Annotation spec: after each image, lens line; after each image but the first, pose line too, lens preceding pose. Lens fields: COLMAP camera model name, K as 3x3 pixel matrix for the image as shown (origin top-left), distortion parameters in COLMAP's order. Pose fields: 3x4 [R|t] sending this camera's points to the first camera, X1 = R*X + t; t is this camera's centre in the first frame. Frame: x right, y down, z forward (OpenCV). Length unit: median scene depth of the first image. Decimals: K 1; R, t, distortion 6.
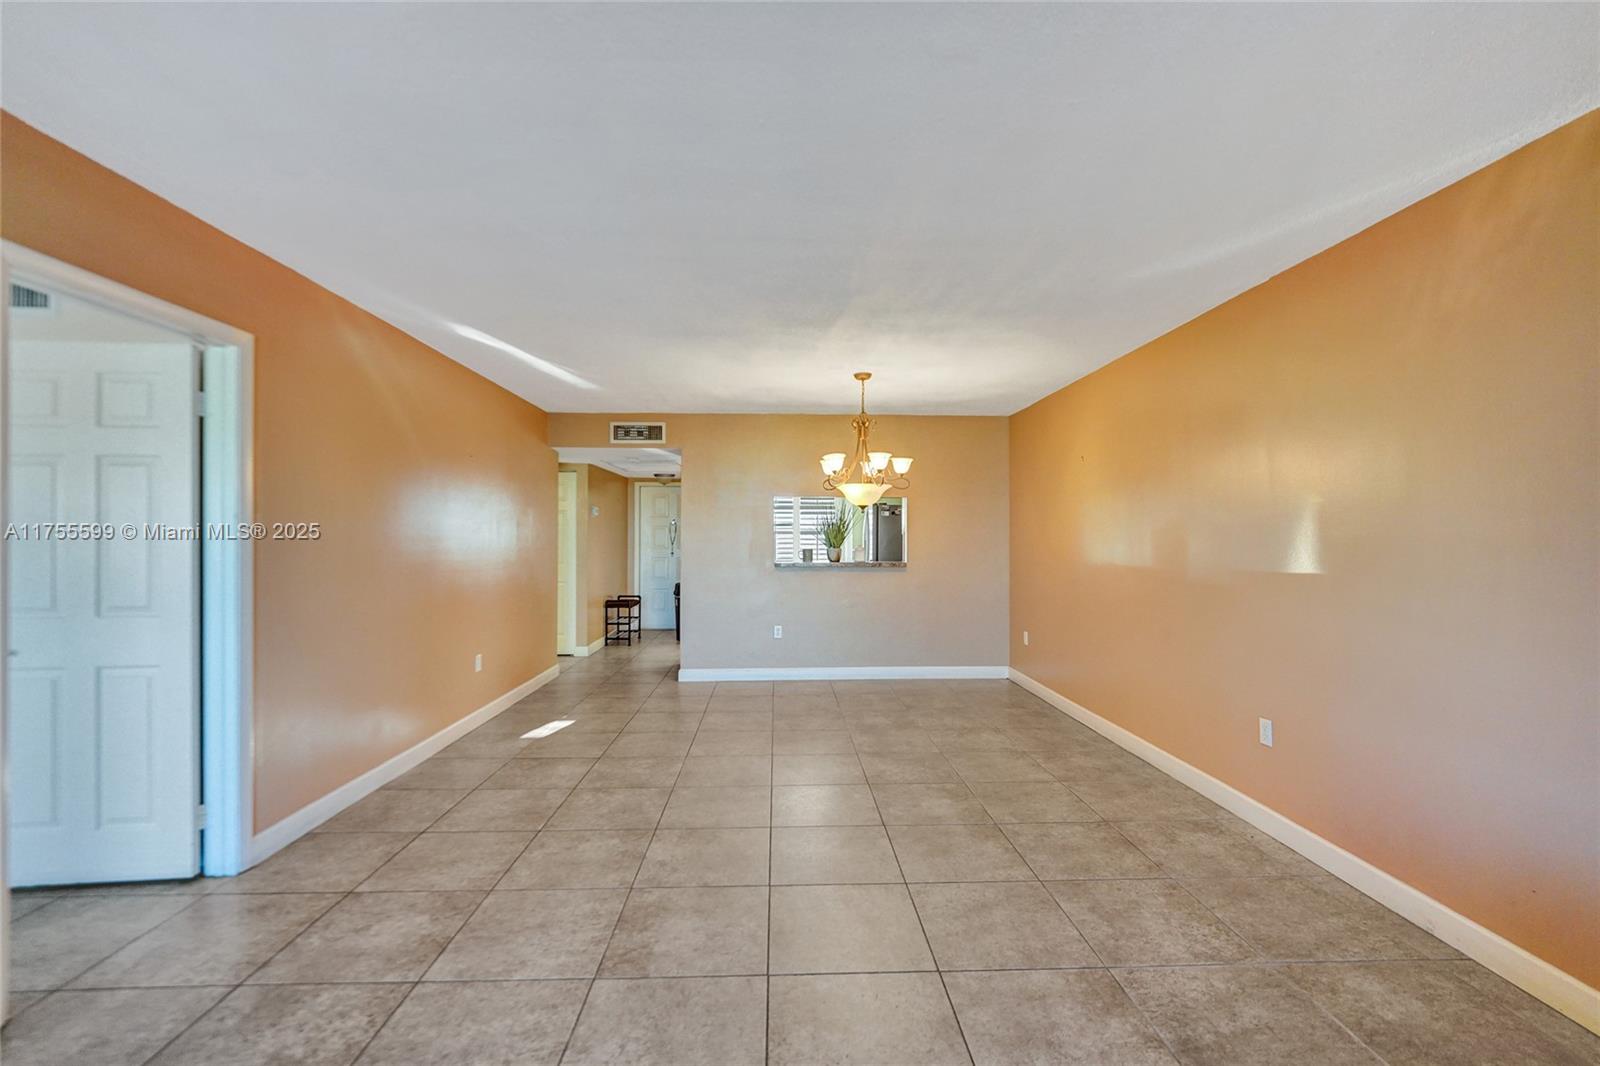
lens RADIAL K [[670.0, 0, 803.2], [0, 670.0, 532.8], [0, 0, 1]] dist [-0.002359, 0.001242]
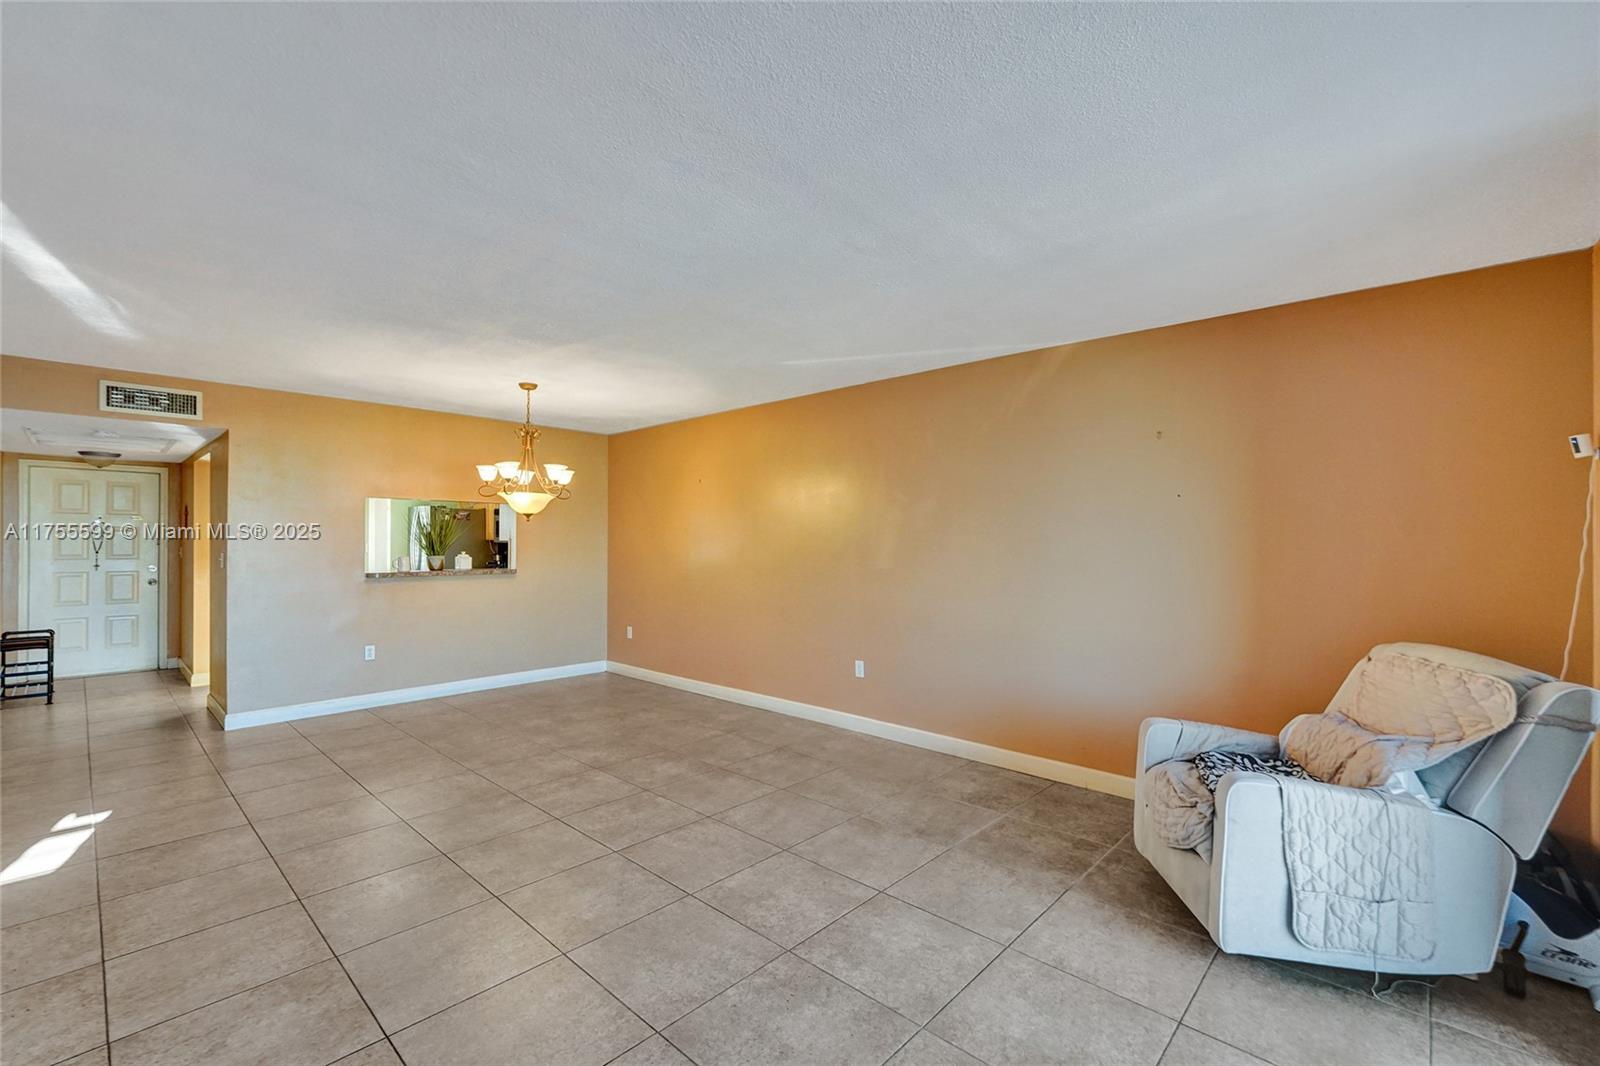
lens RADIAL K [[677.4, 0, 794.7], [0, 677.4, 542.3], [0, 0, 1]] dist [0.000835, 0.000470]
pose [[0.713093, 0.000695, 0.701070, -0.361553], [-0.007060, 0.999956, 0.006191, -0.006739], [-0.701034, -0.009364, 0.713066, -0.021228]]
